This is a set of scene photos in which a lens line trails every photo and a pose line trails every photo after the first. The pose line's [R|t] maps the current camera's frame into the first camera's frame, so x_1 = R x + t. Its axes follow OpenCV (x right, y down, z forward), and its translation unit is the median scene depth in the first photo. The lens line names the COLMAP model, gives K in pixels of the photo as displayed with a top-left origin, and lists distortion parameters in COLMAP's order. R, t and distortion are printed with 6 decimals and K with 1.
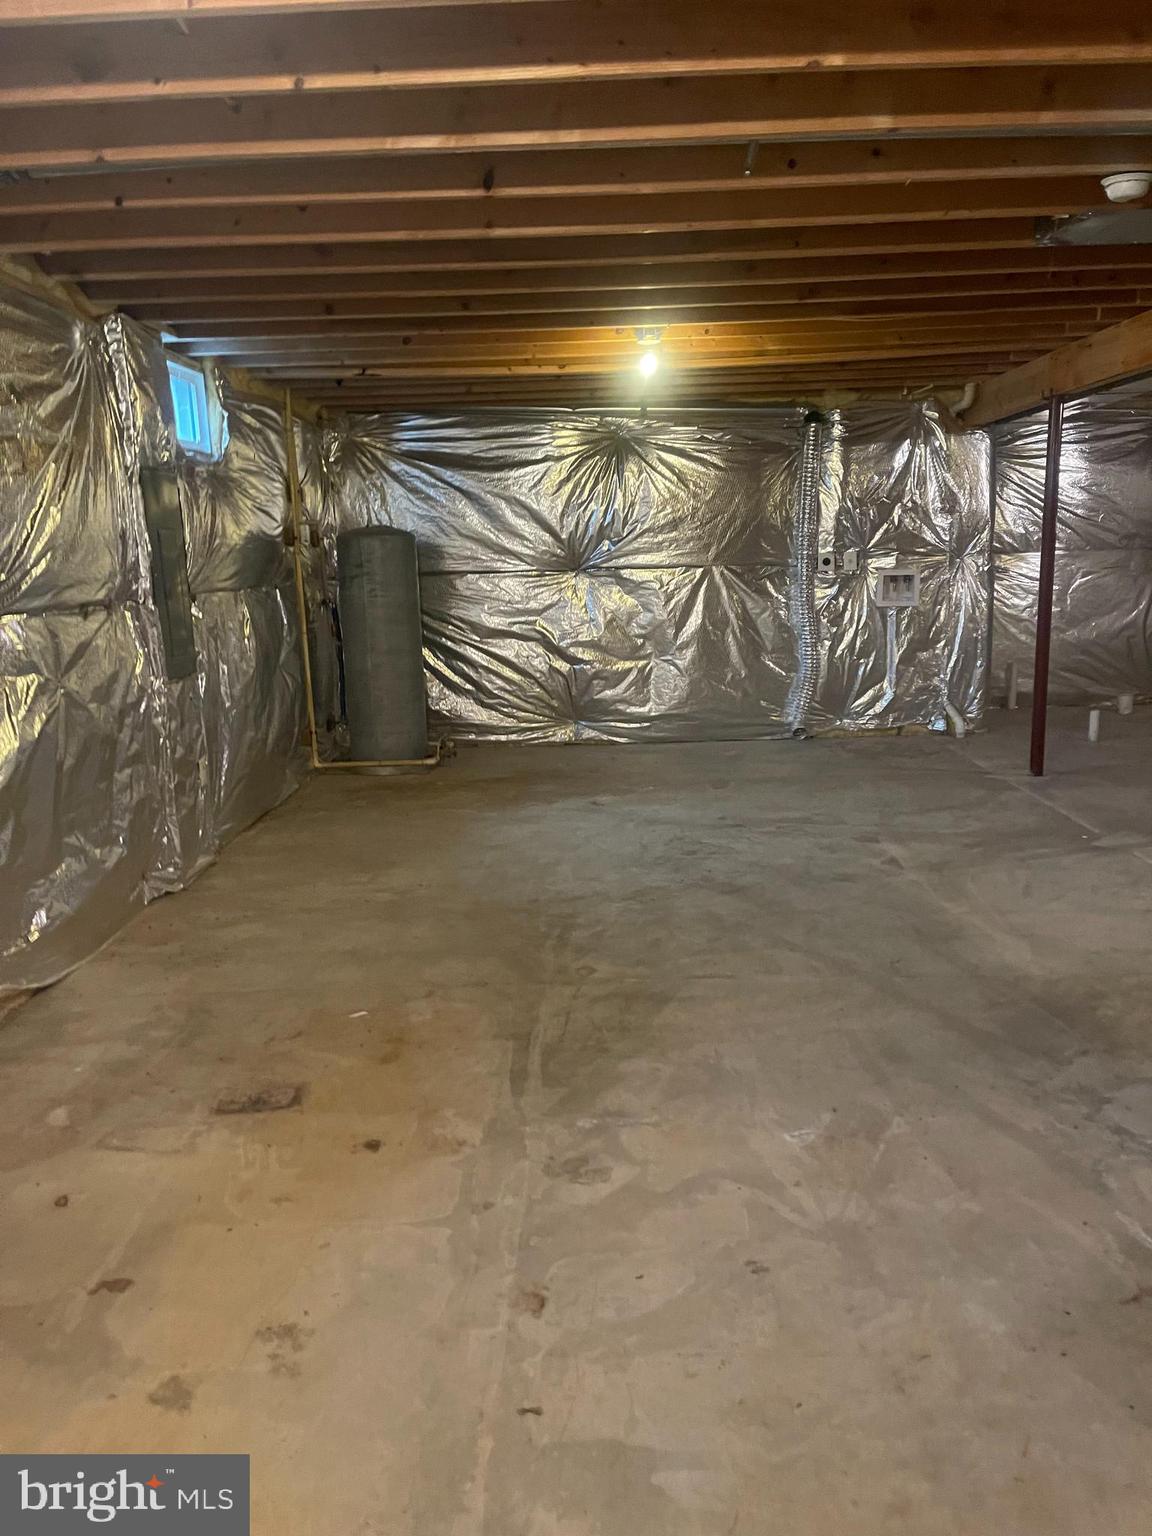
lens RADIAL K [[1181.9, 0, 576.0], [0, 1181.9, 768.0], [0, 0, 1]] dist [0.073969, -0.073900]
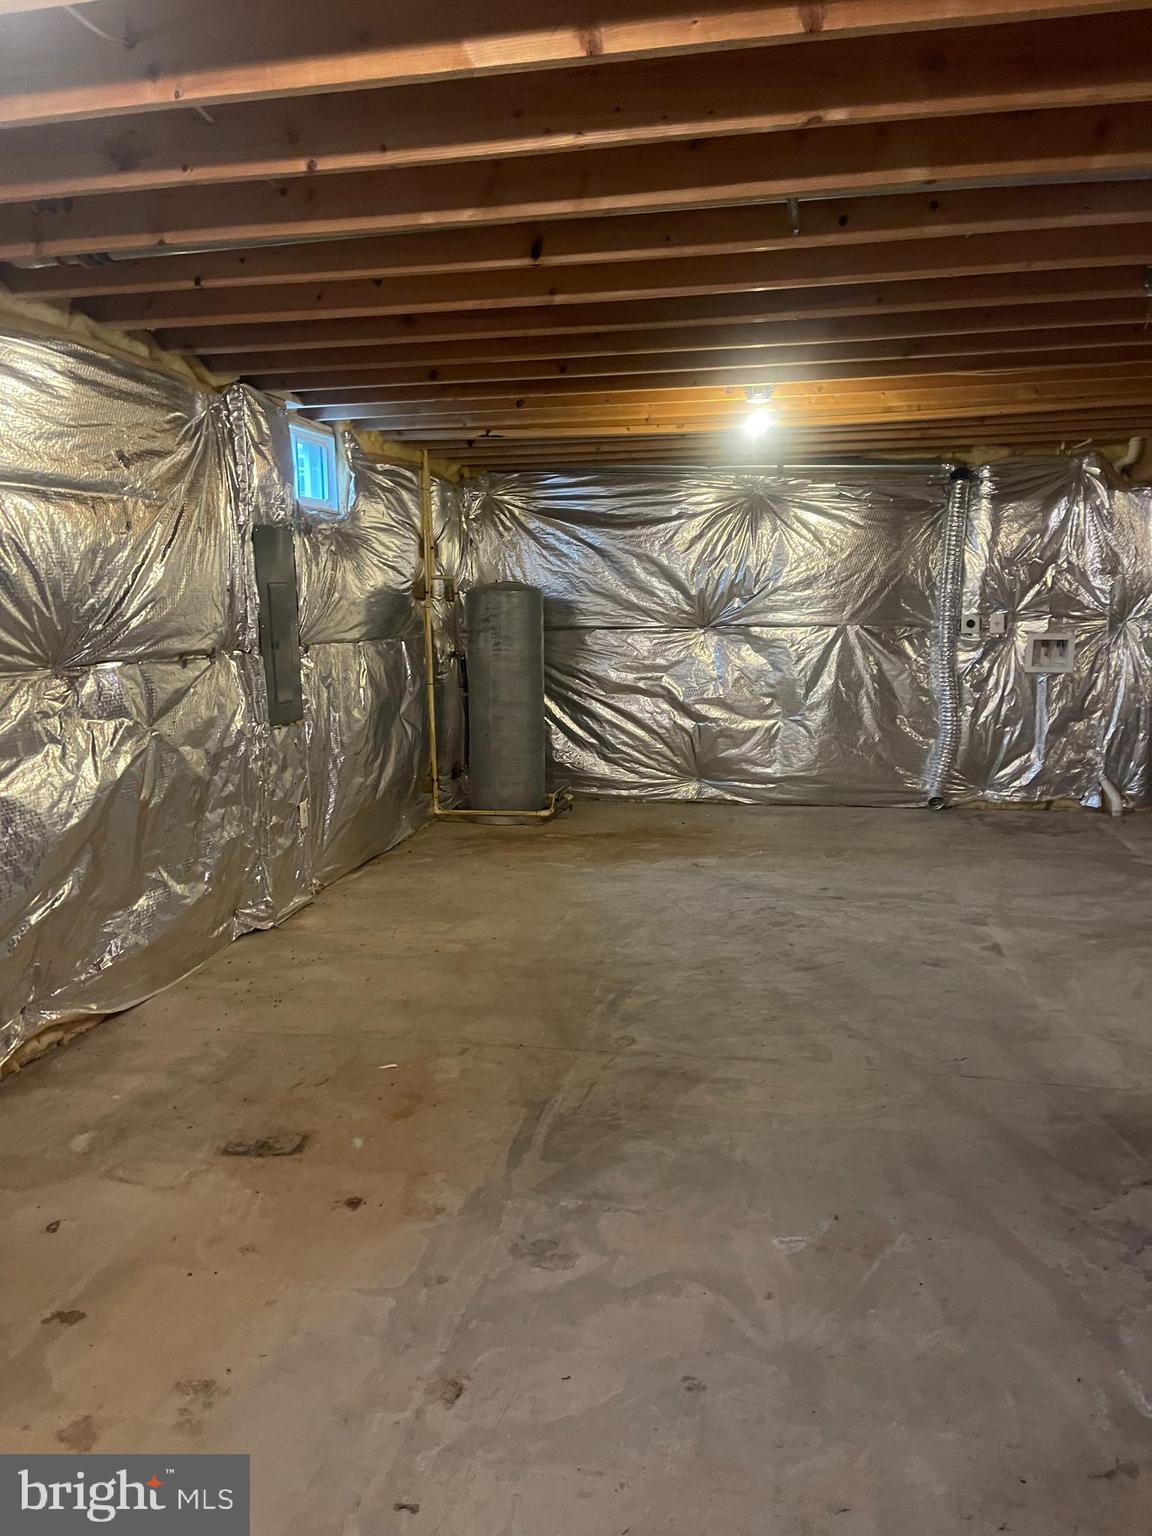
lens RADIAL K [[1175.7, 0, 576.0], [0, 1175.7, 768.0], [0, 0, 1]] dist [0.080472, -0.090620]
pose [[0.982930, 0.042082, -0.179100, 0.104372], [-0.049369, 0.998116, -0.036424, -0.011605], [0.177230, 0.044644, 0.983156, 0.024156]]
